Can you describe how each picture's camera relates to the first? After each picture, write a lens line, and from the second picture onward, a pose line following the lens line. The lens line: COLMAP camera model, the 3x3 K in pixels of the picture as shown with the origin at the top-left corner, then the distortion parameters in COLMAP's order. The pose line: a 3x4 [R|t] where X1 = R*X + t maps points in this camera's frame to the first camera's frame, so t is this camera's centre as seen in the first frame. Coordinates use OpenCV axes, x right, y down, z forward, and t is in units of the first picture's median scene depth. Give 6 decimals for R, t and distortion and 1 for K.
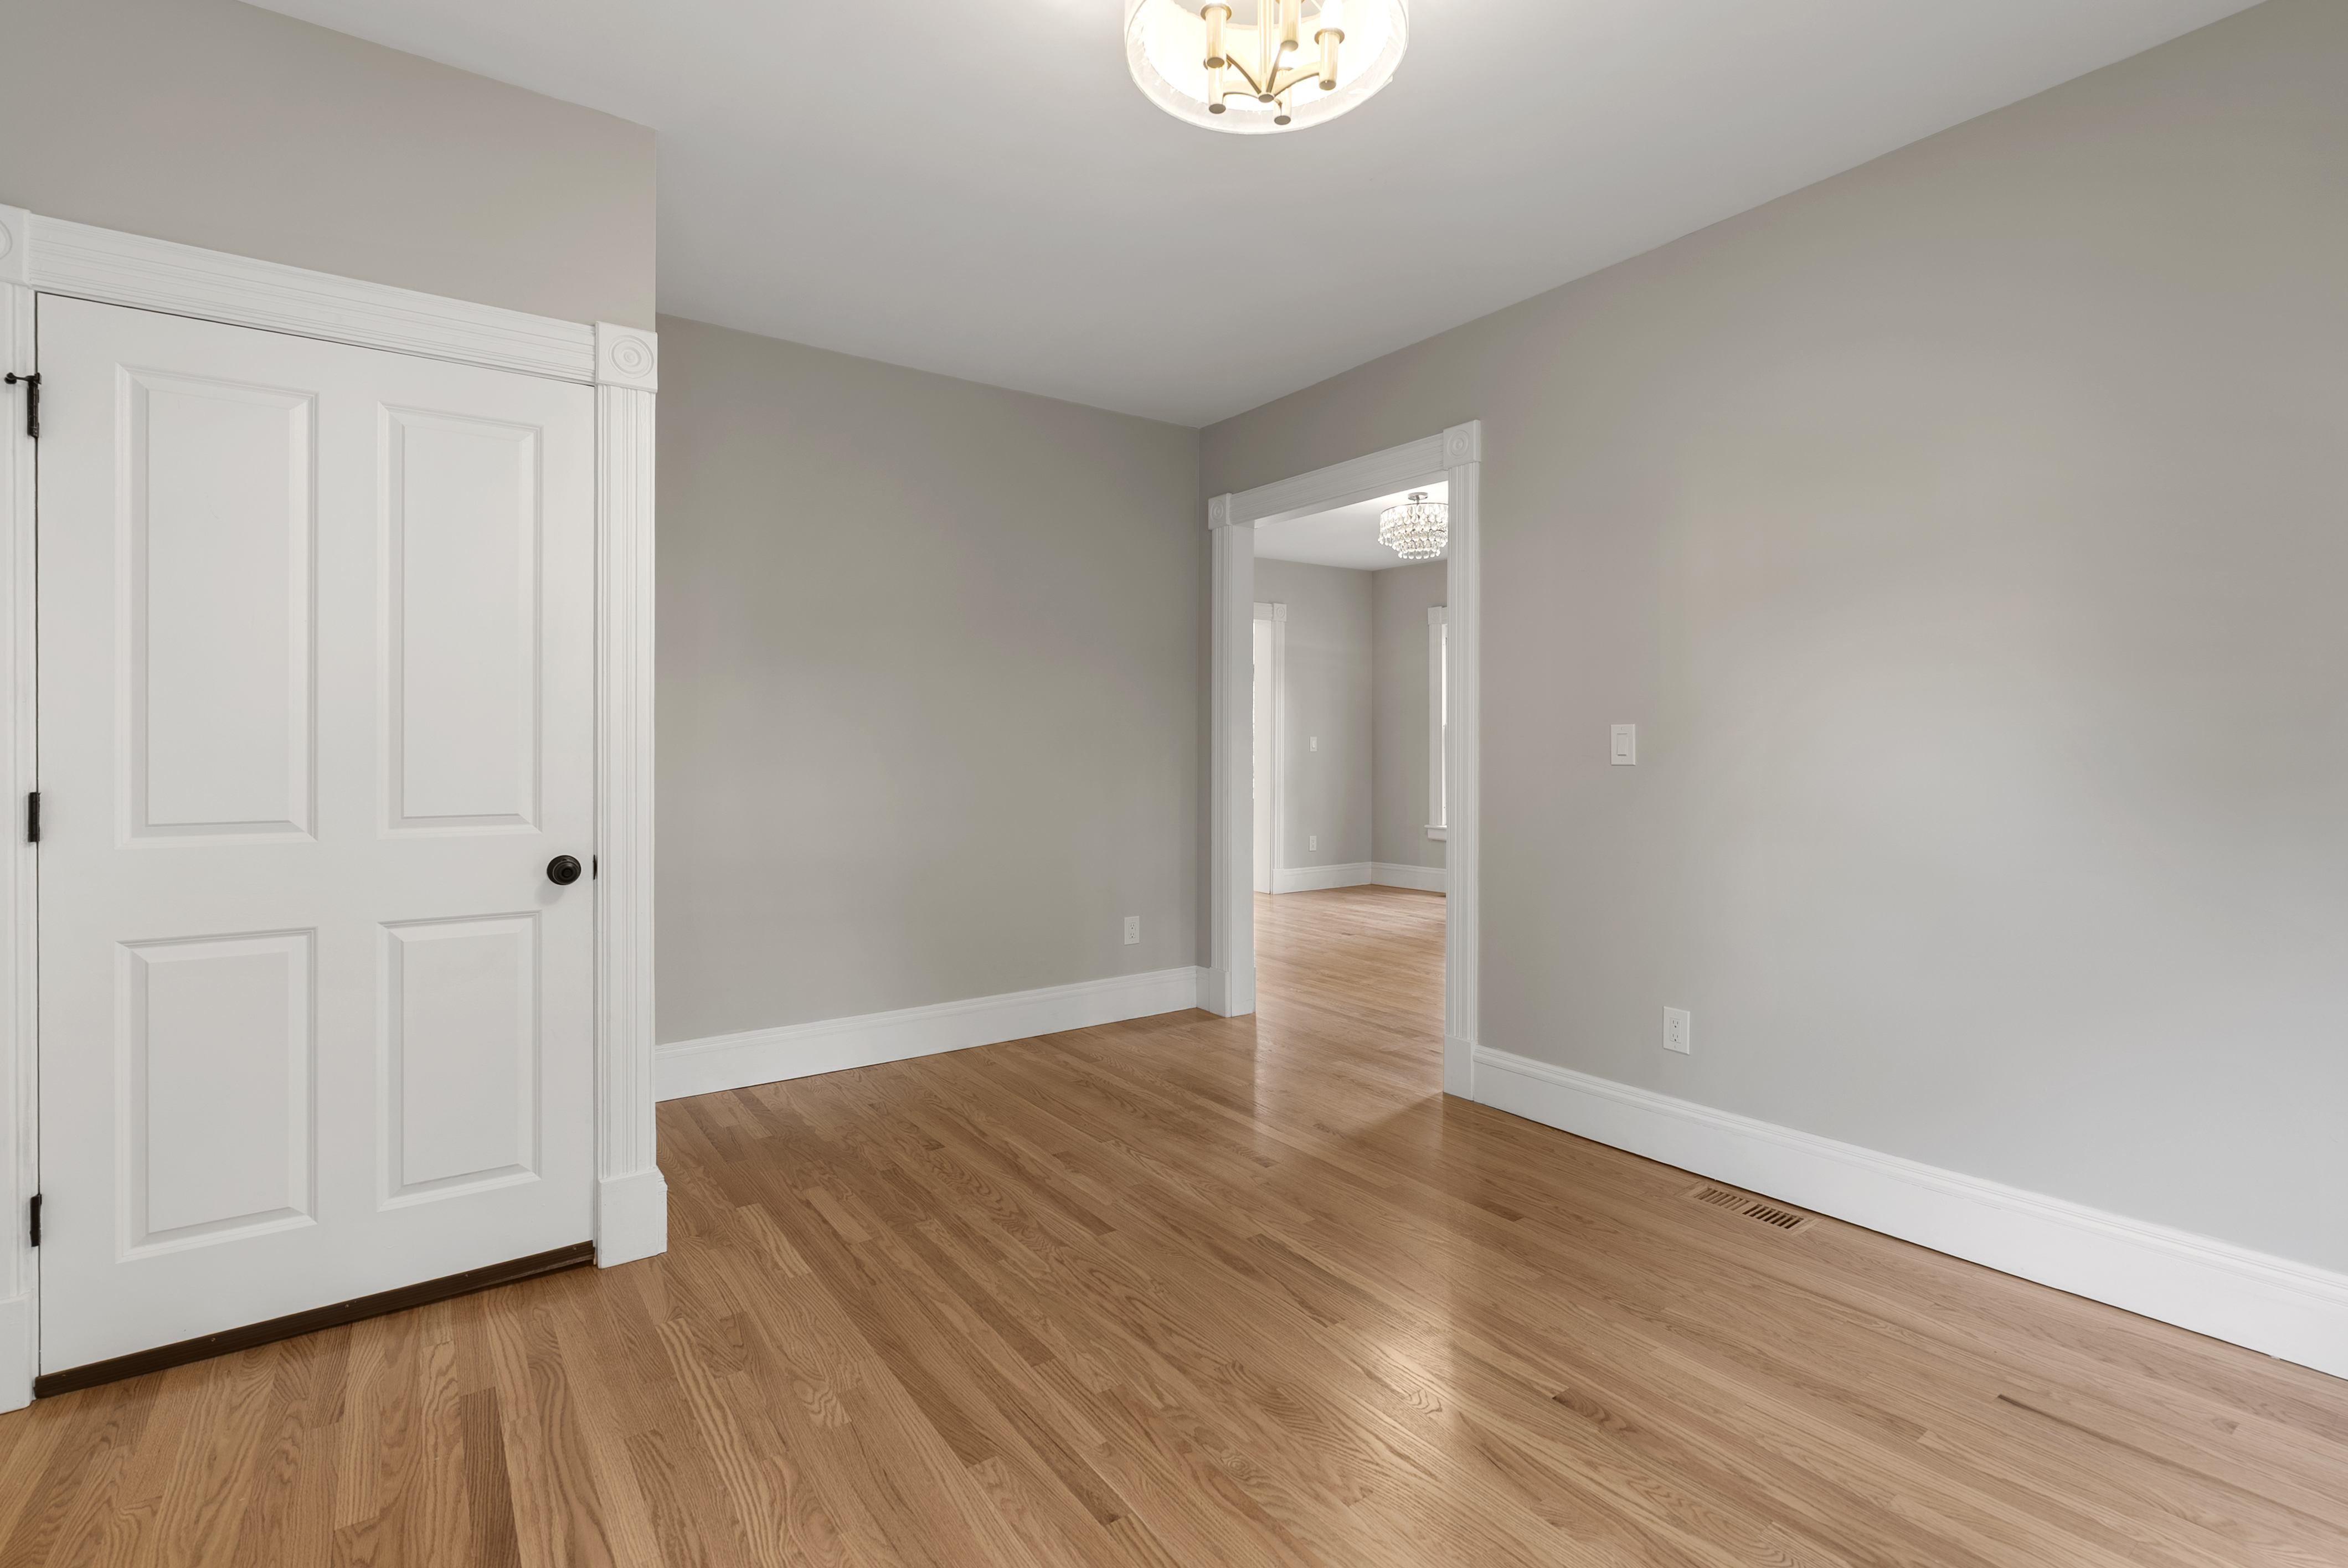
lens RADIAL K [[1071.2, 0, 1176.6], [0, 1071.2, 758.5], [0, 0, 1]] dist [-0.002661, 0.000298]
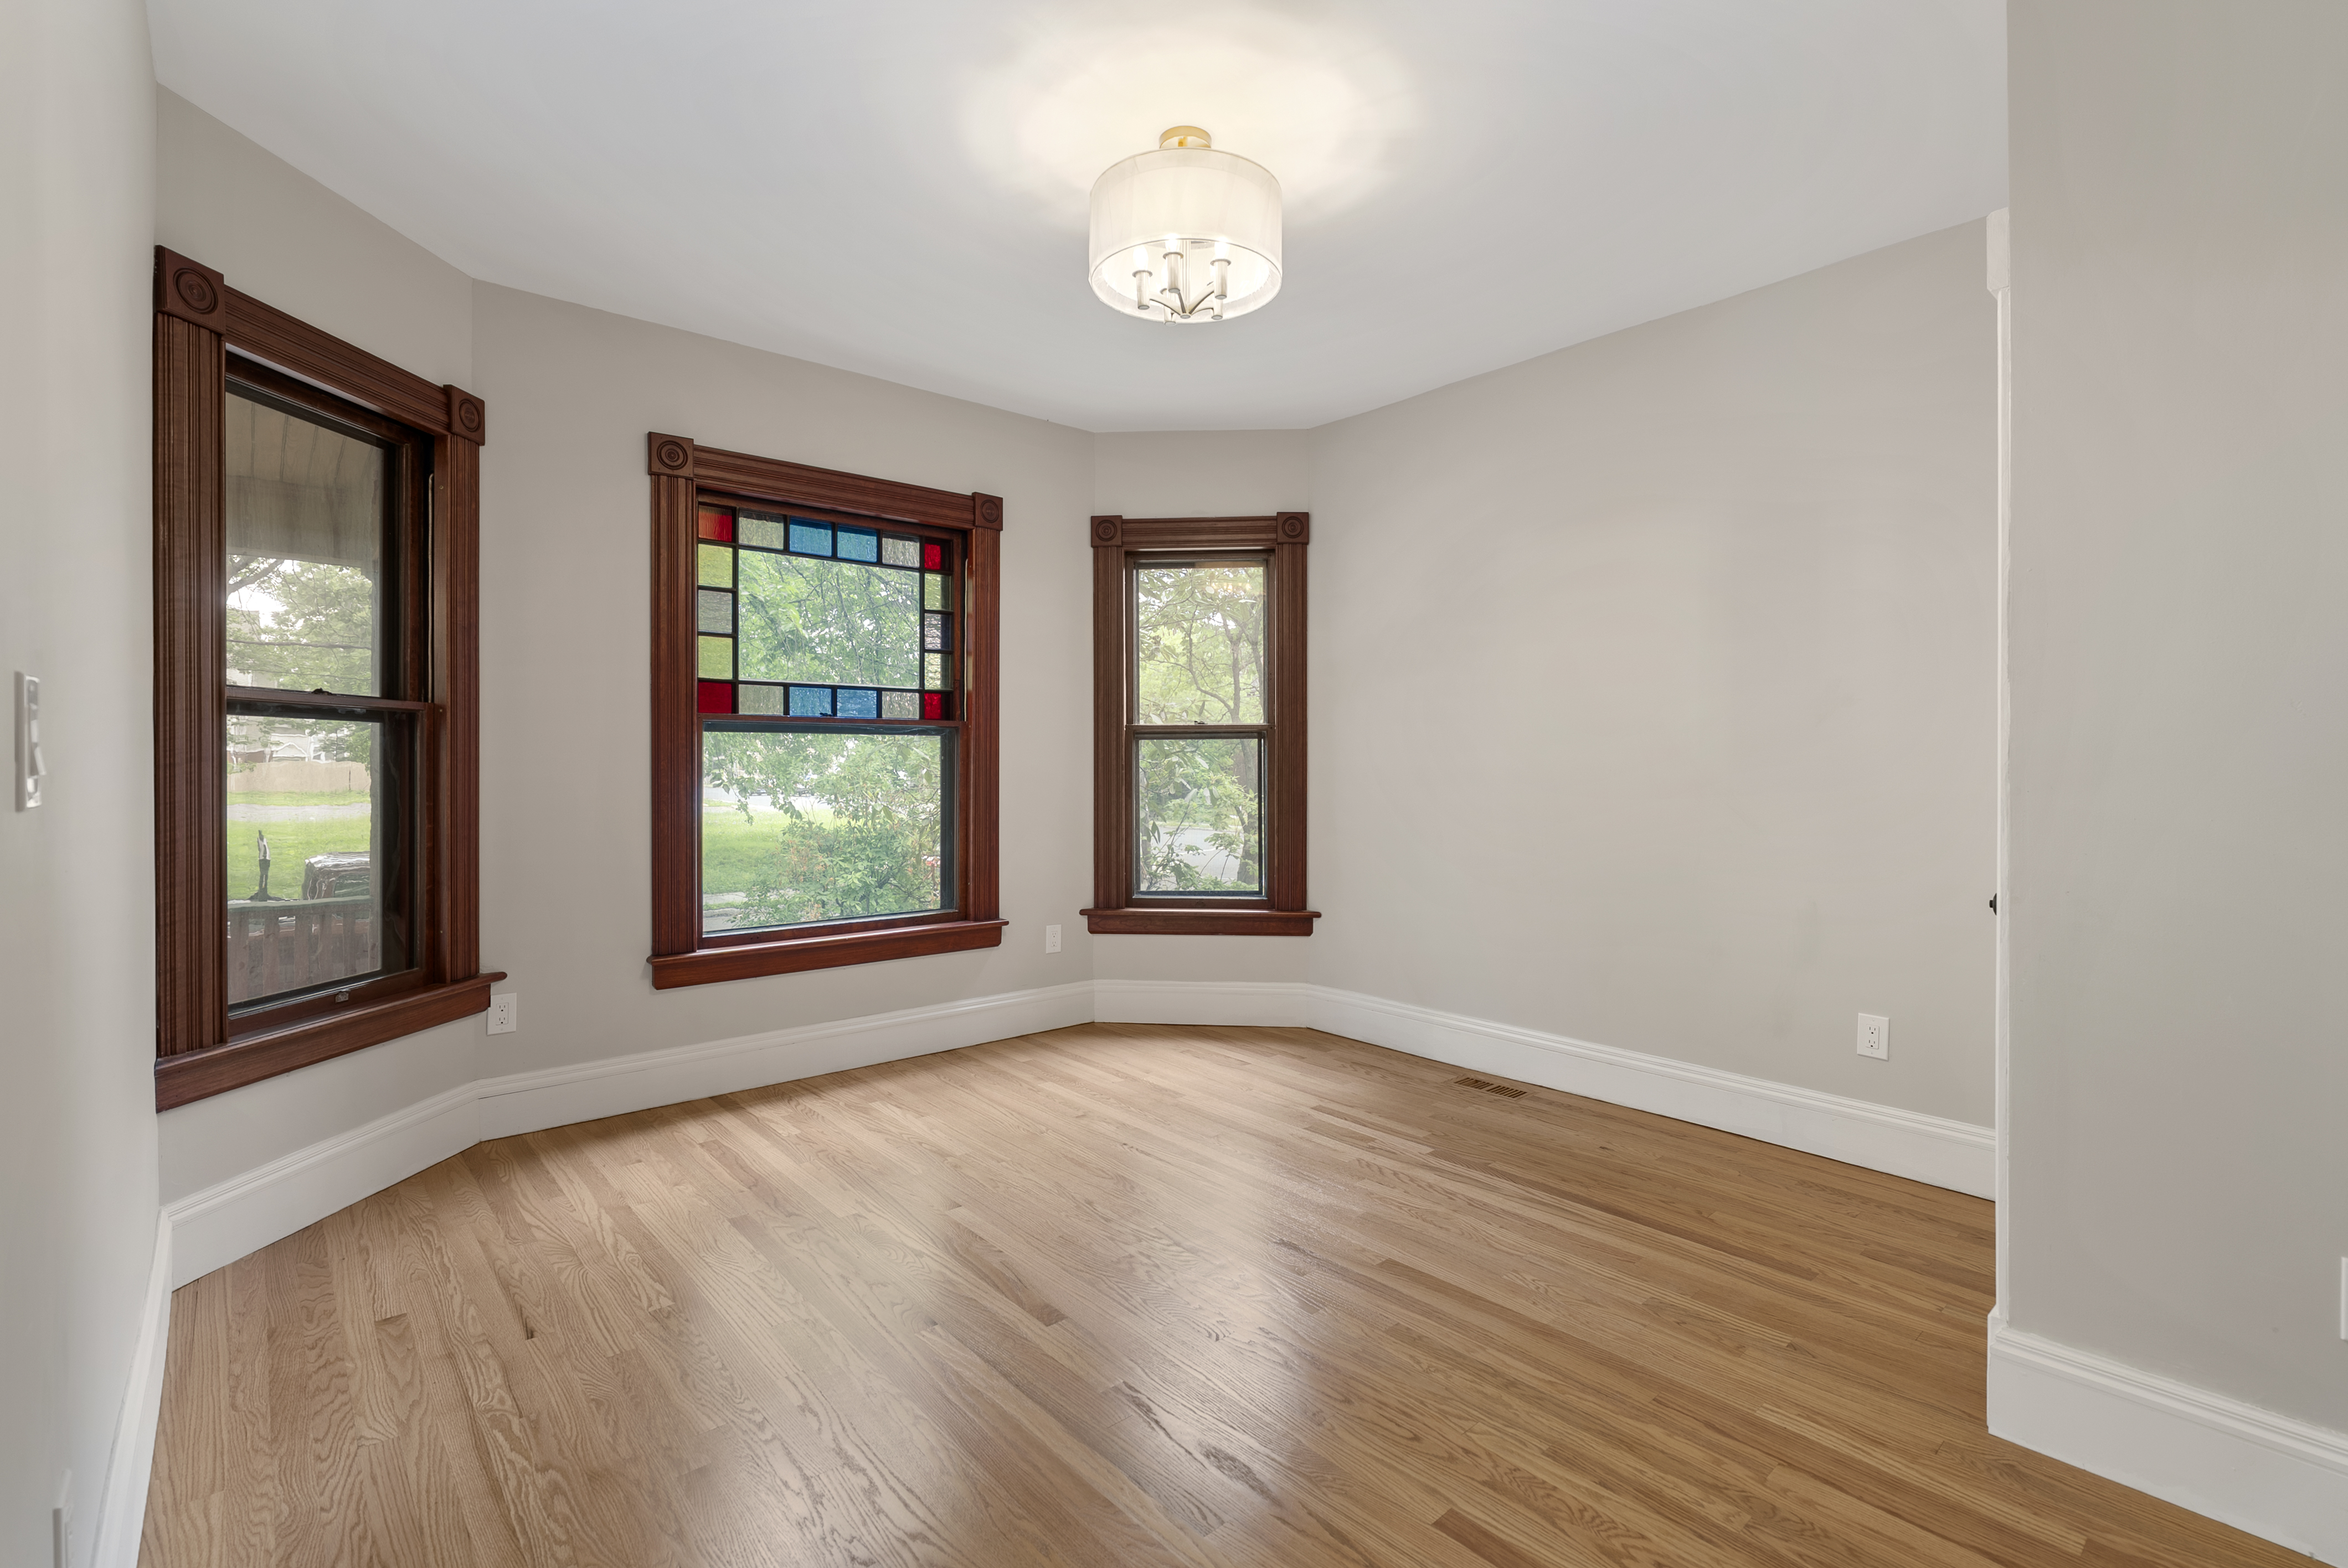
lens RADIAL K [[1071.2, 0, 1176.6], [0, 1071.2, 758.5], [0, 0, 1]] dist [-0.002661, 0.000298]
pose [[-0.995632, -0.001939, -0.093348, 0.180535], [-0.002278, 0.999991, 0.003527, -0.013822], [0.093340, 0.003724, -0.995627, 1.909241]]
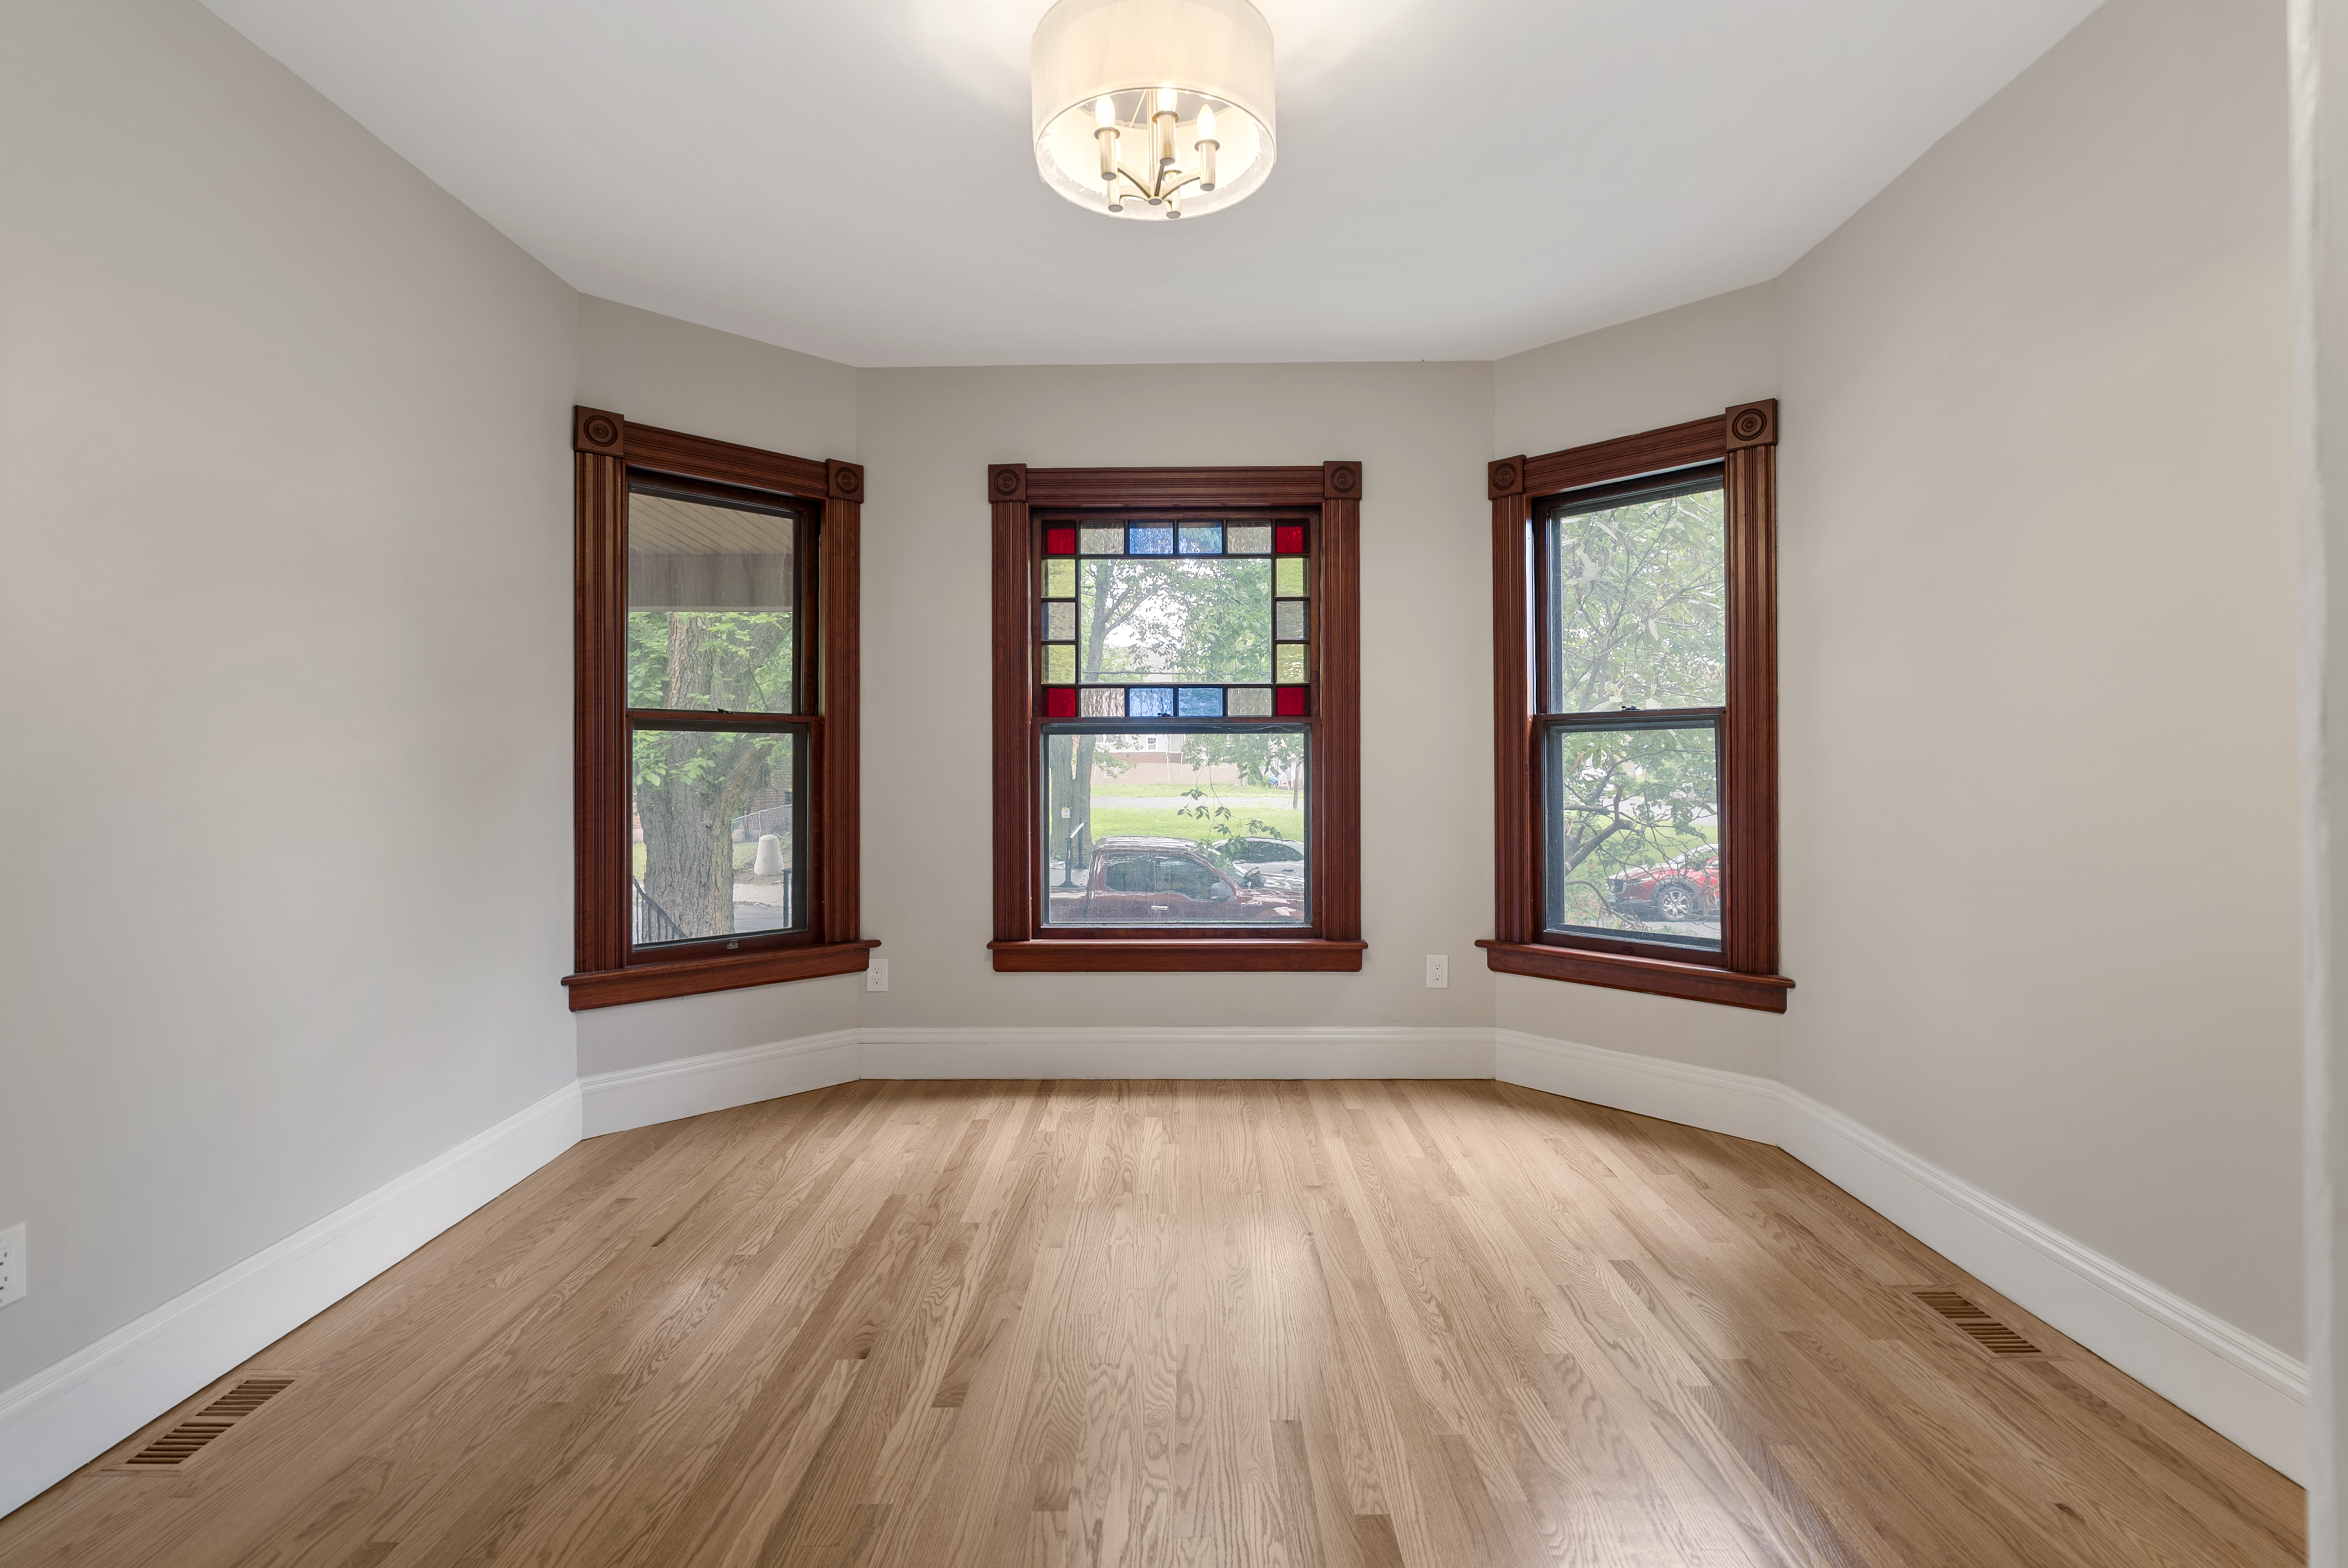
lens RADIAL K [[1081.1, 0, 1169.6], [0, 1081.1, 748.2], [0, 0, 1]] dist [-0.013871, 0.011612]
pose [[-0.804443, 0.011394, 0.593920, -0.485116], [0.007172, 0.999929, -0.009468, -0.006734], [-0.593986, -0.003357, -0.804468, 1.492051]]
